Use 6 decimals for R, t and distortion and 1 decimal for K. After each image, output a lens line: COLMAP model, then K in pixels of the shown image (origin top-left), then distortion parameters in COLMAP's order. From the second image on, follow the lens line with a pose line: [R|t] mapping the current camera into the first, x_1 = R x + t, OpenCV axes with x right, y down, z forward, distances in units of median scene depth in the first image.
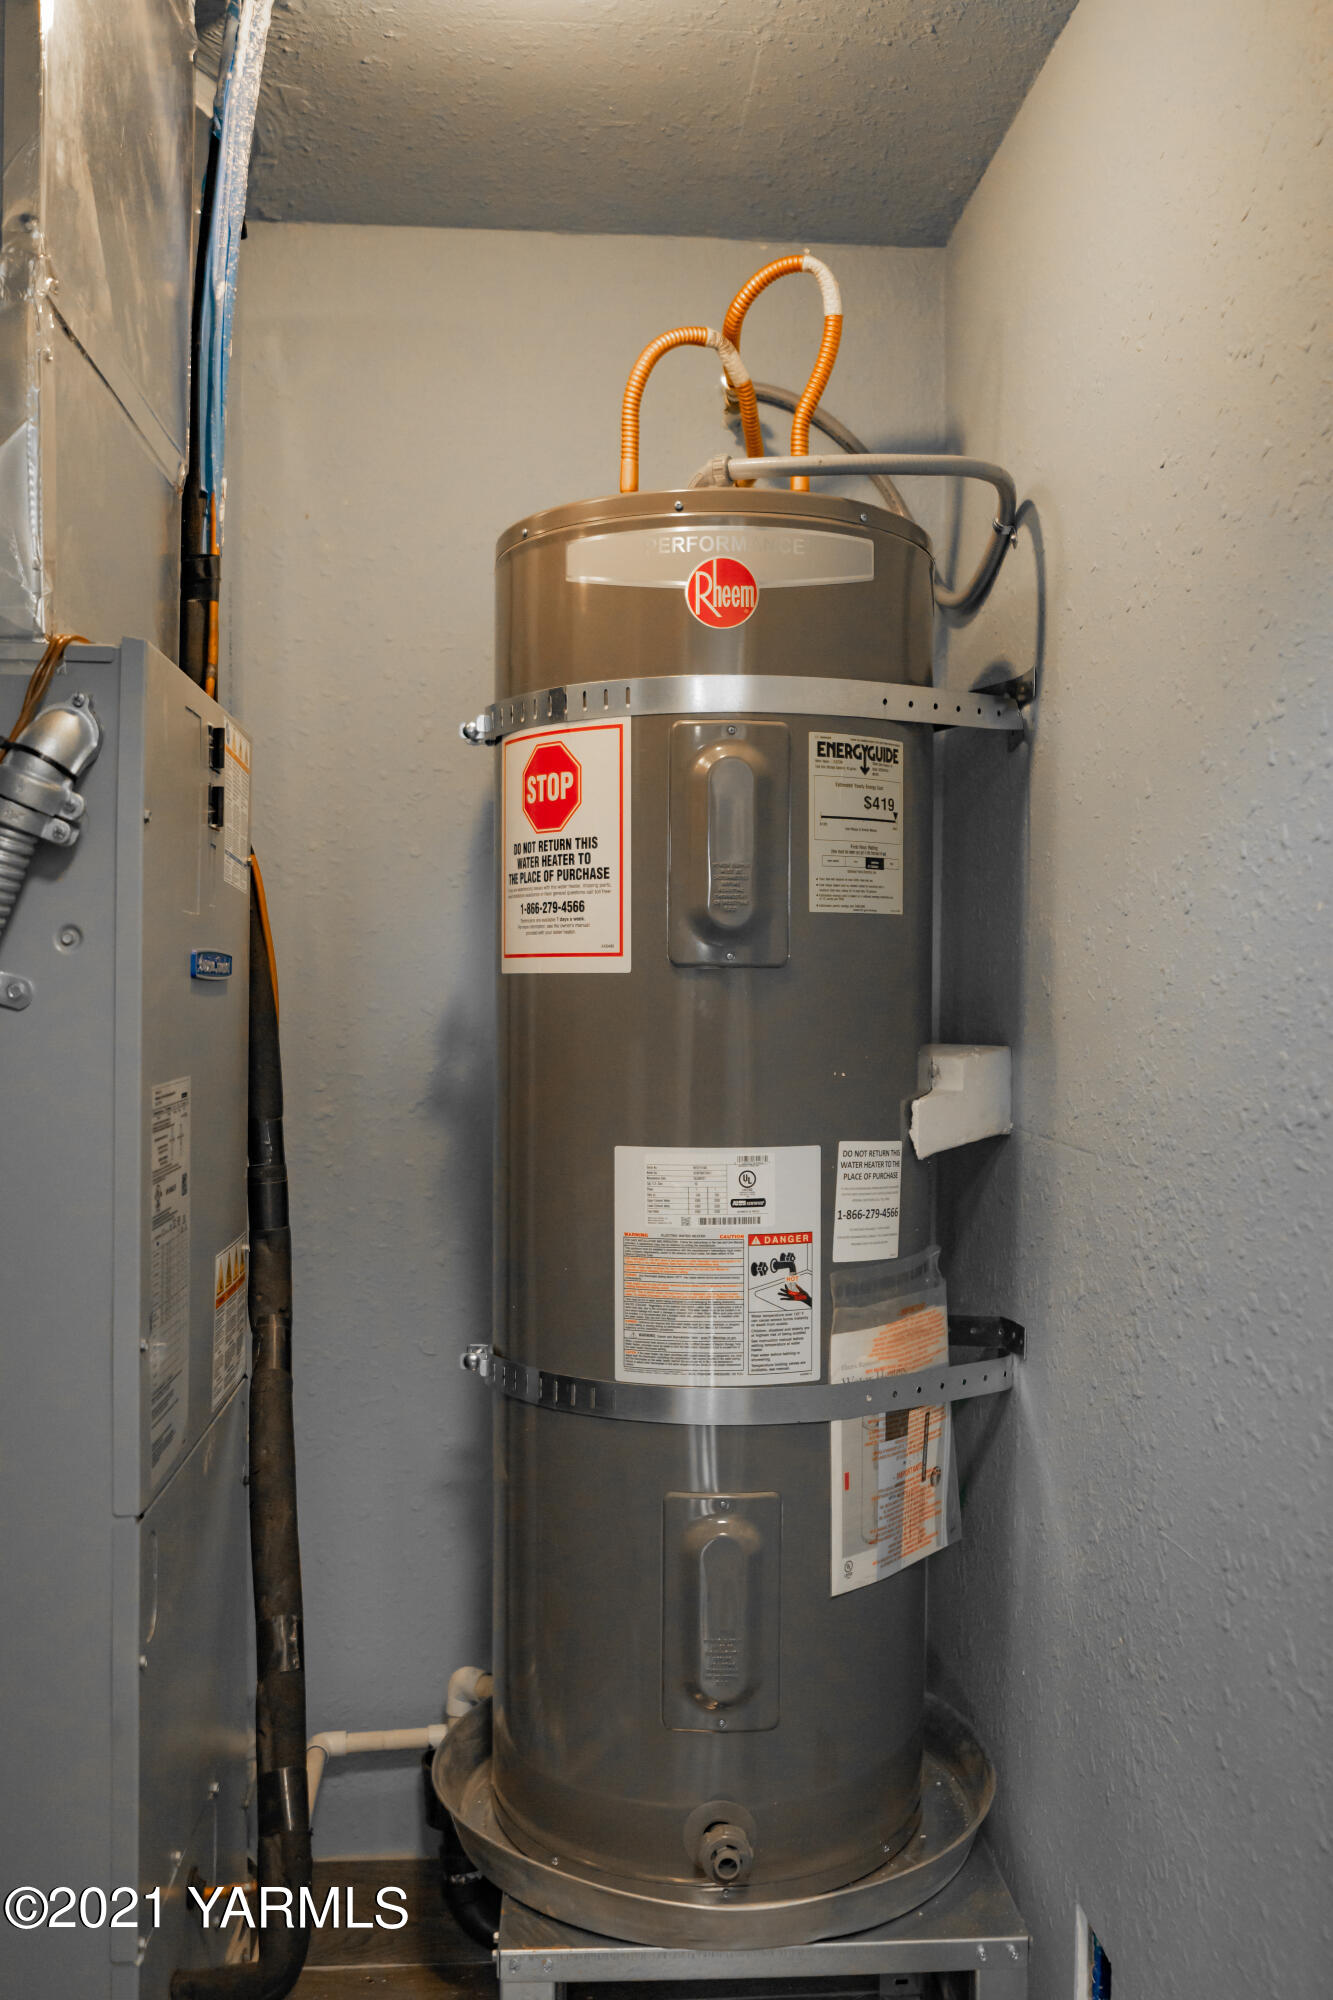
lens RADIAL K [[1662.8, 0, 666.5], [0, 1662.8, 1000.0], [0, 0, 1]] dist [-0.055069, 0.041357]
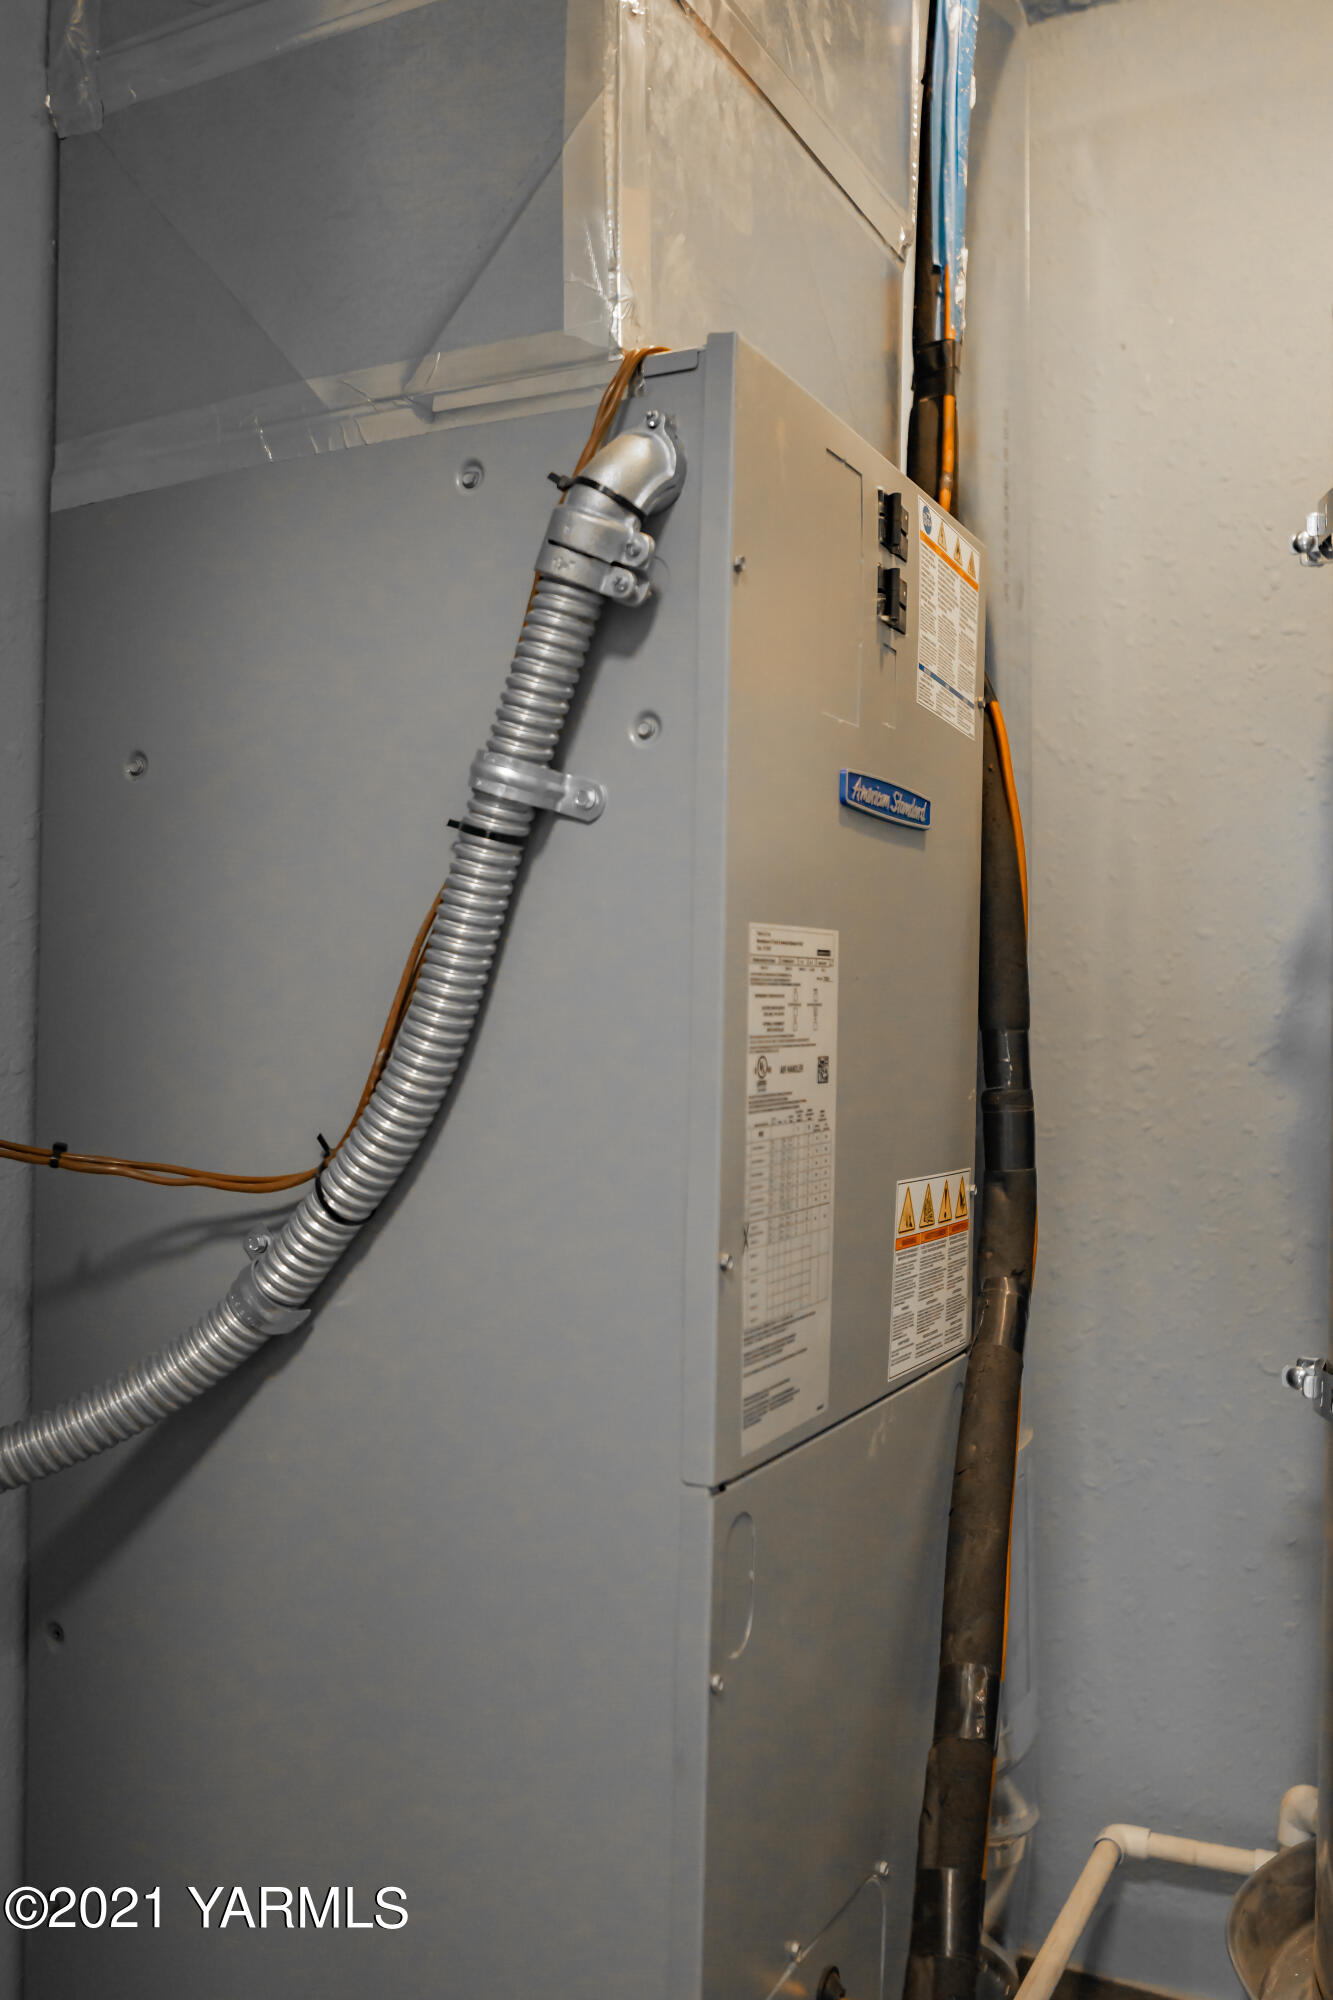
lens RADIAL K [[1662.8, 0, 666.5], [0, 1662.8, 1000.0], [0, 0, 1]] dist [-0.055069, 0.041357]
pose [[0.842142, 0.003510, -0.539245, 0.056463], [-0.015376, 0.999729, -0.017505, 0.084386], [0.539037, 0.023033, 0.841967, 0.281020]]
